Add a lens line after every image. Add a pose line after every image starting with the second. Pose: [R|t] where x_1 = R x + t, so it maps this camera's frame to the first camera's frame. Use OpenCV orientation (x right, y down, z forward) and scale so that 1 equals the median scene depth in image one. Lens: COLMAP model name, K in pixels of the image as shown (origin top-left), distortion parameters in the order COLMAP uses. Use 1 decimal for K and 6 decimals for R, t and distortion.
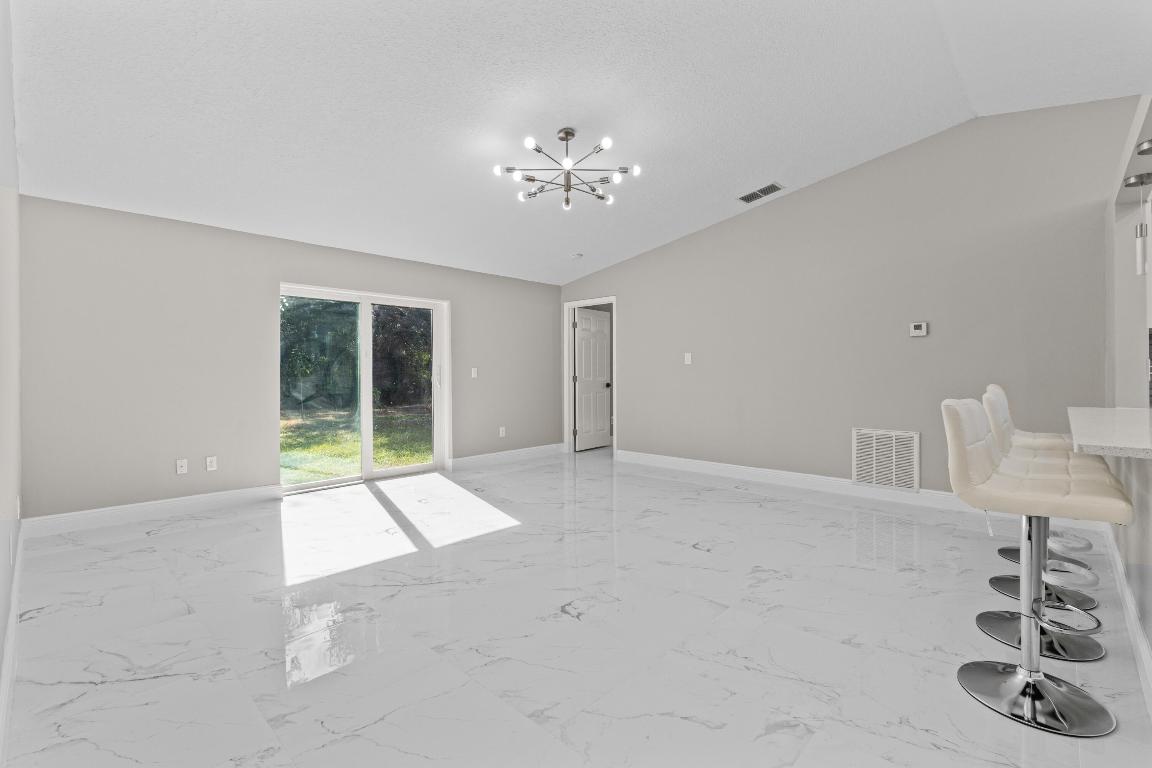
lens RADIAL K [[525.1, 0, 588.0], [0, 525.1, 360.1], [0, 0, 1]] dist [-0.010979, -0.000070]
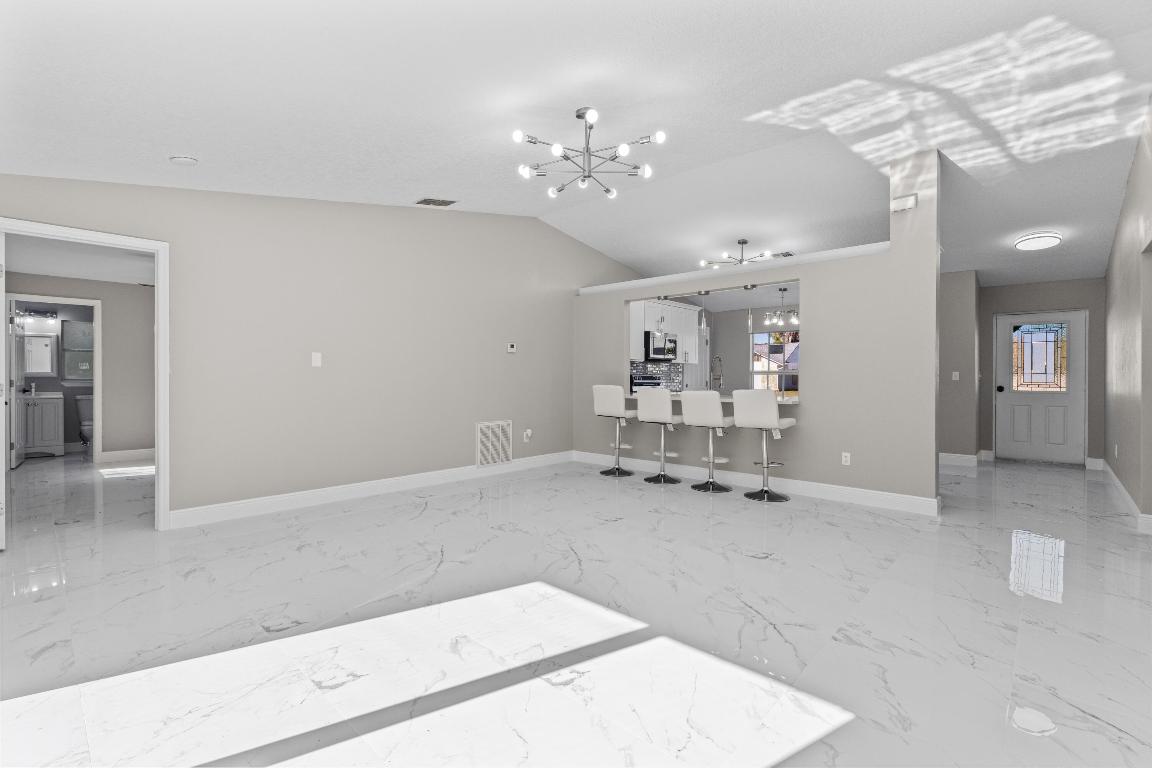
lens RADIAL K [[504.1, 0, 574.6], [0, 504.1, 369.9], [0, 0, 1]] dist [-0.010846, 0.000115]
pose [[-0.003316, 0.019094, 0.999812, -0.732402], [-0.025835, 0.999482, -0.019173, 0.022435], [-0.999661, -0.025894, -0.002821, 0.826902]]
